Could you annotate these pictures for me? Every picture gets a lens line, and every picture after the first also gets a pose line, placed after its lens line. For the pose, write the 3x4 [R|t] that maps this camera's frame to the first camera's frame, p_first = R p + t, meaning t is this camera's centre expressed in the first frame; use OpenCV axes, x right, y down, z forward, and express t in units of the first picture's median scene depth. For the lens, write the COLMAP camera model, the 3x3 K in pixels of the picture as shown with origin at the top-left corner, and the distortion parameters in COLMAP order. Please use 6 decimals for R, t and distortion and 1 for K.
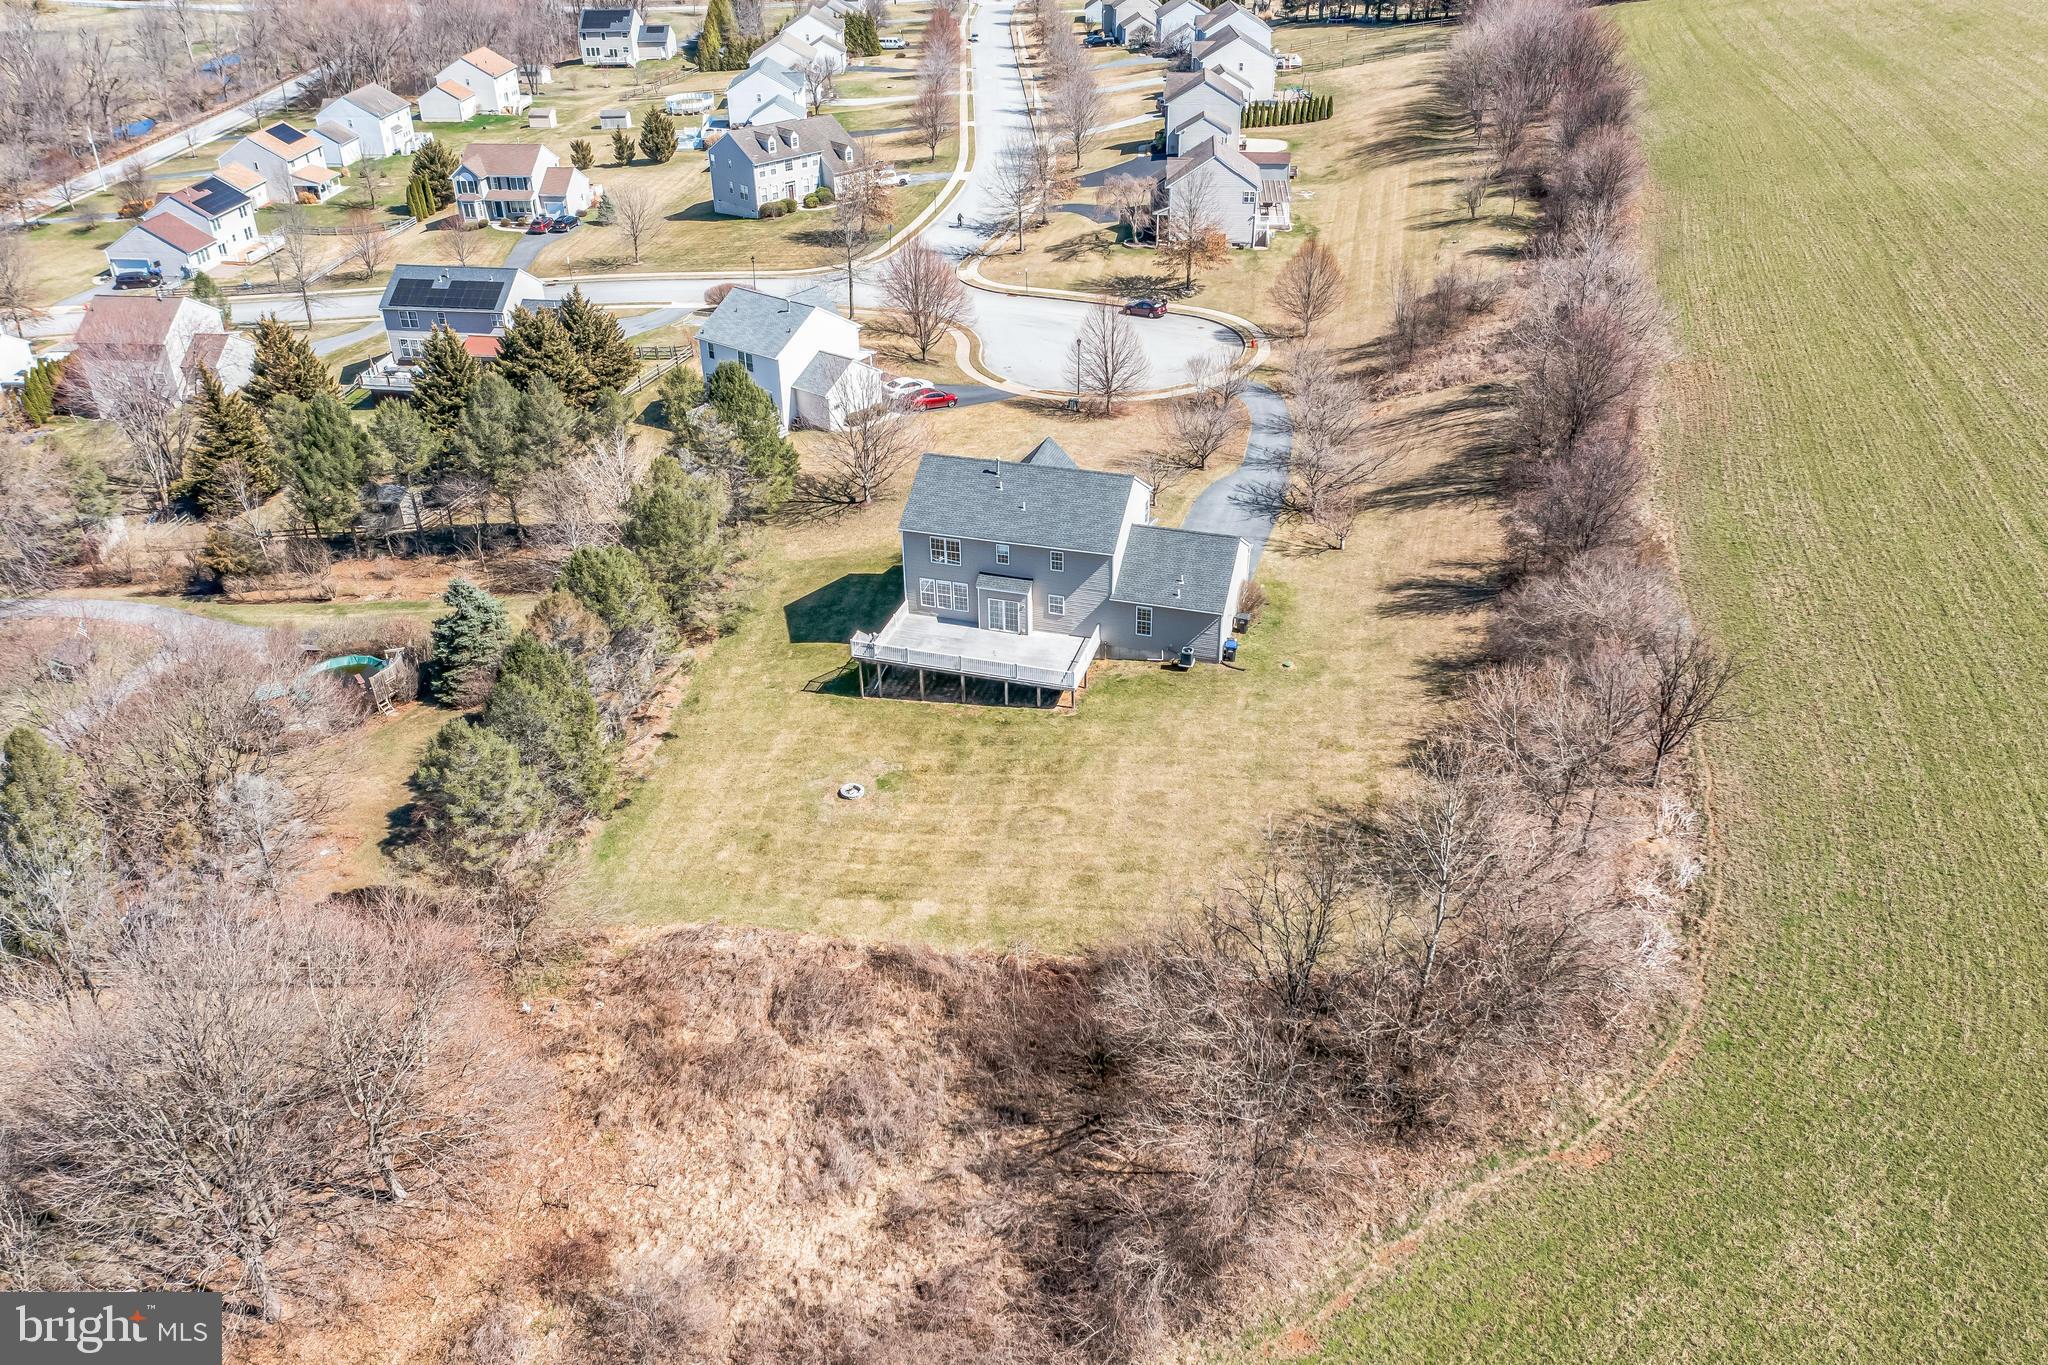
lens RADIAL K [[1628.4, 0, 1005.0], [0, 1628.4, 666.9], [0, 0, 1]] dist [-0.020838, 0.003928]
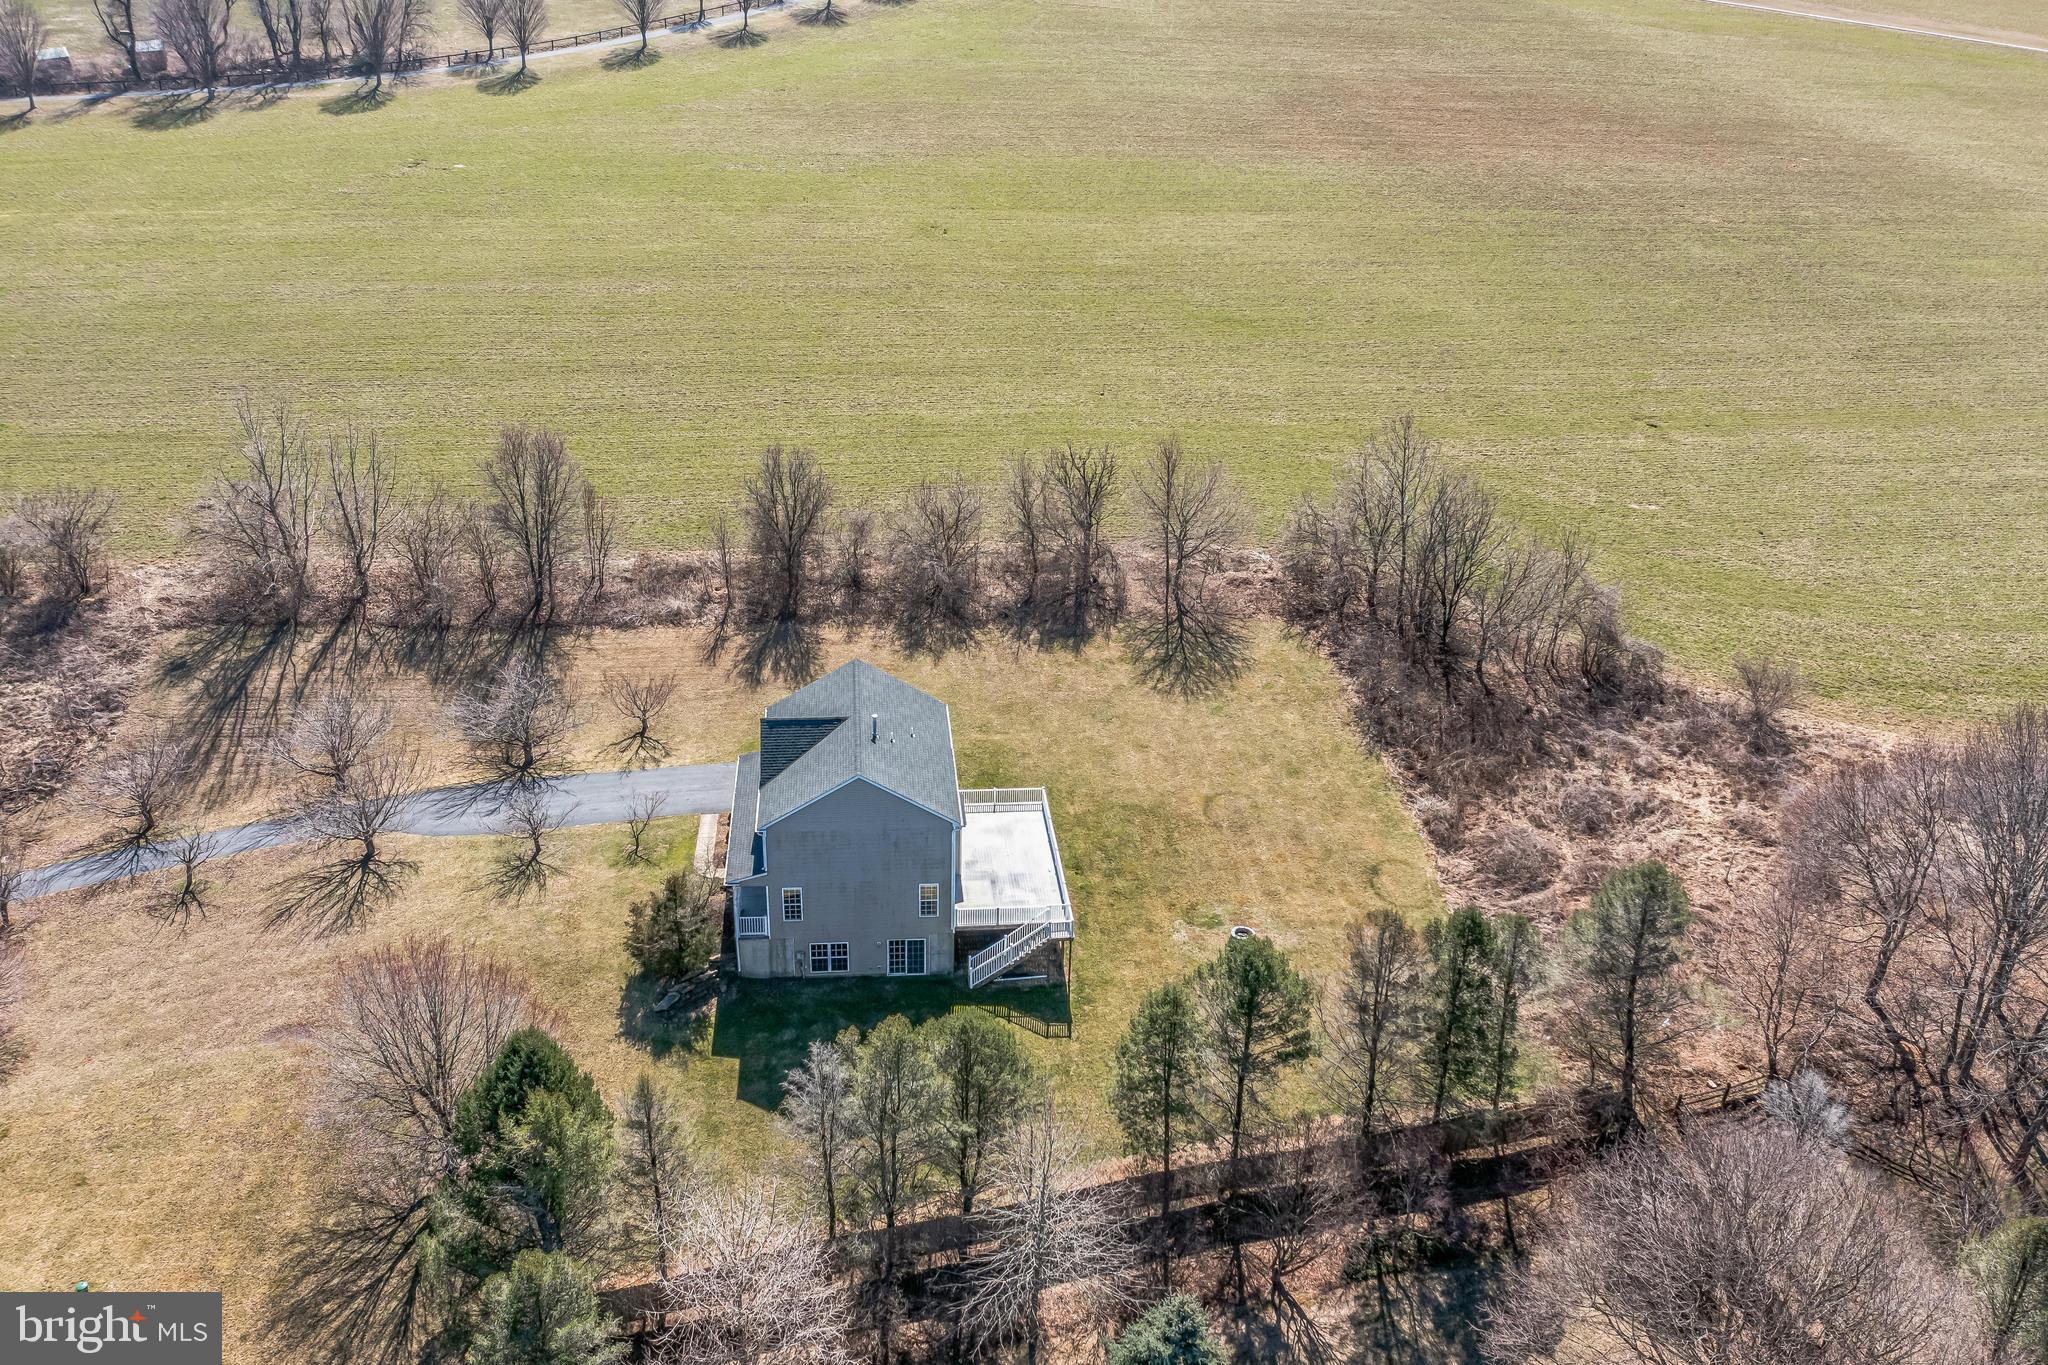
lens RADIAL K [[1702.9, 0, 1033.2], [0, 1702.9, 674.2], [0, 0, 1]] dist [-0.037794, 0.016228]
pose [[-0.390432, -0.385190, 0.836177, -0.520094], [0.448853, 0.713358, 0.538193, -0.396615], [-0.803800, 0.585448, -0.105624, 0.699597]]
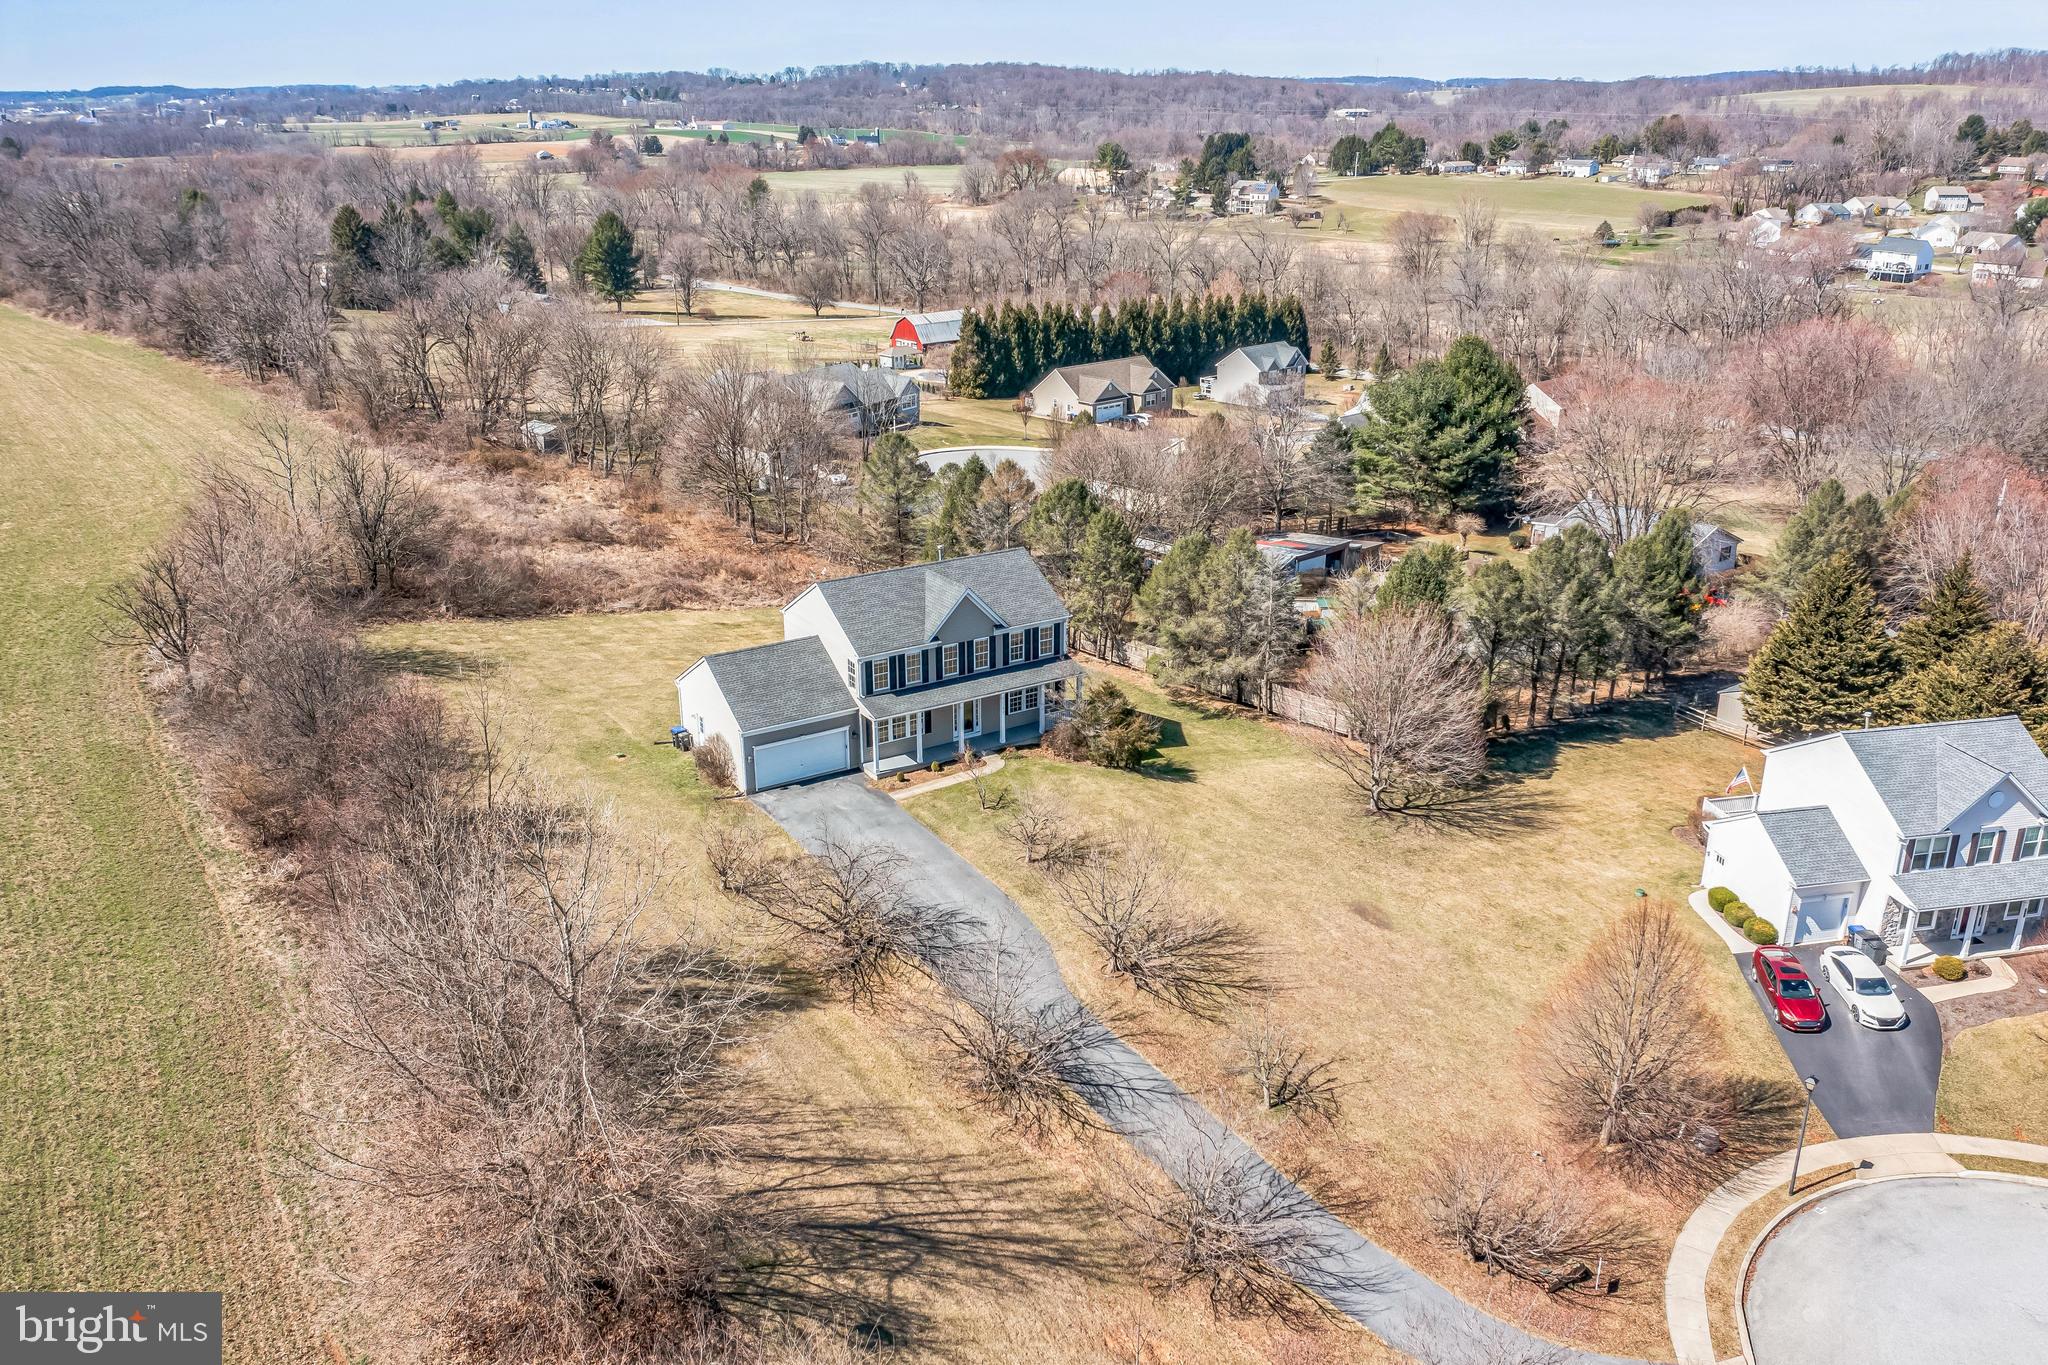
lens RADIAL K [[1628.4, 0, 1029.8], [0, 1628.4, 668.8], [0, 0, 1]] dist [-0.020838, 0.003928]
pose [[-0.647209, 0.268109, -0.713609, 0.453684], [-0.376740, 0.701309, 0.605172, -0.462579], [0.662713, 0.660518, -0.352885, 0.976477]]
